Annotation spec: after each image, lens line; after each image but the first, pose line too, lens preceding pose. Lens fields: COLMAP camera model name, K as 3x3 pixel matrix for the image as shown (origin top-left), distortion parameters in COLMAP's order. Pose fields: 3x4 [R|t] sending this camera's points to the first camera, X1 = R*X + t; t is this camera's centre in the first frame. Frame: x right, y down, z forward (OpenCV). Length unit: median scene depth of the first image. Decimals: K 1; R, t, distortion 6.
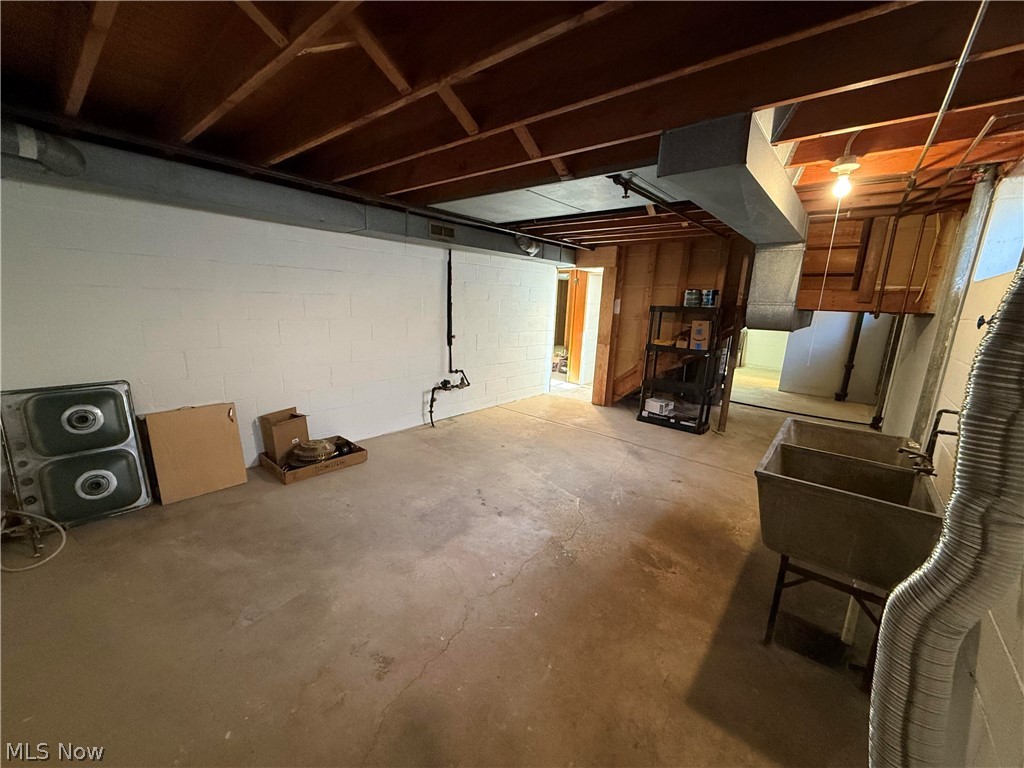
lens RADIAL K [[411.1, 0, 512.0], [0, 411.1, 384.0], [0, 0, 1]] dist [-0.001068, -0.000543]
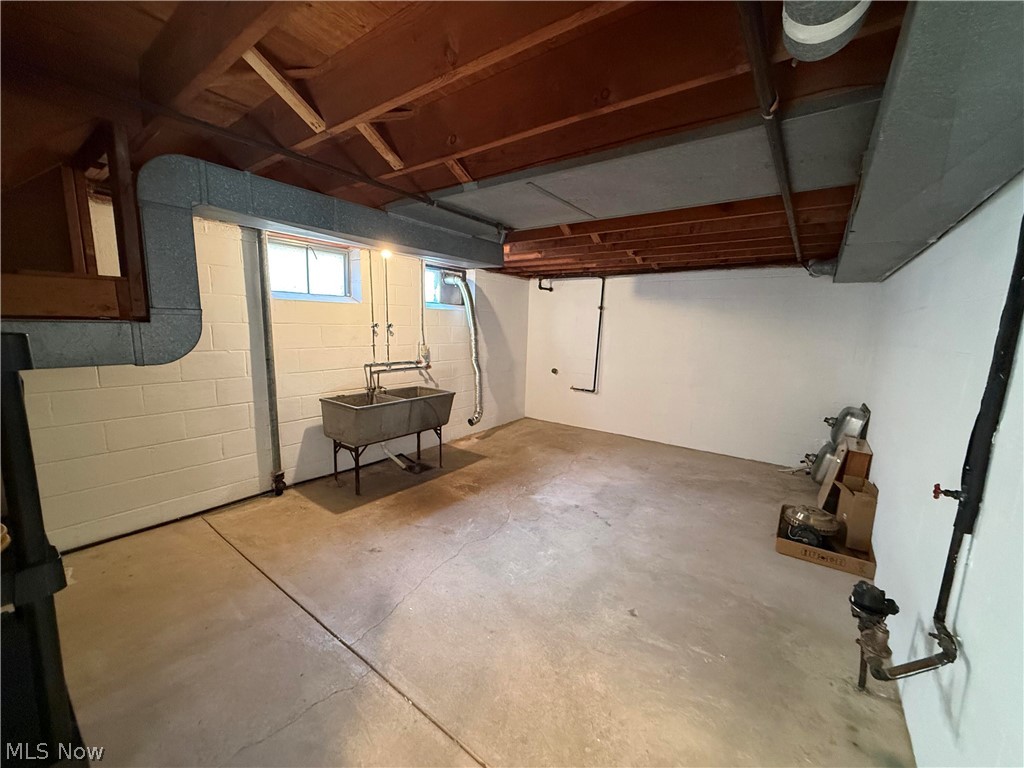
lens RADIAL K [[411.1, 0, 512.0], [0, 411.1, 384.0], [0, 0, 1]] dist [-0.001068, -0.000543]
pose [[-0.996068, -0.053019, -0.070972, 0.274880], [-0.074188, 0.937068, 0.341175, -0.434858], [0.048417, 0.345099, -0.937317, 2.073893]]
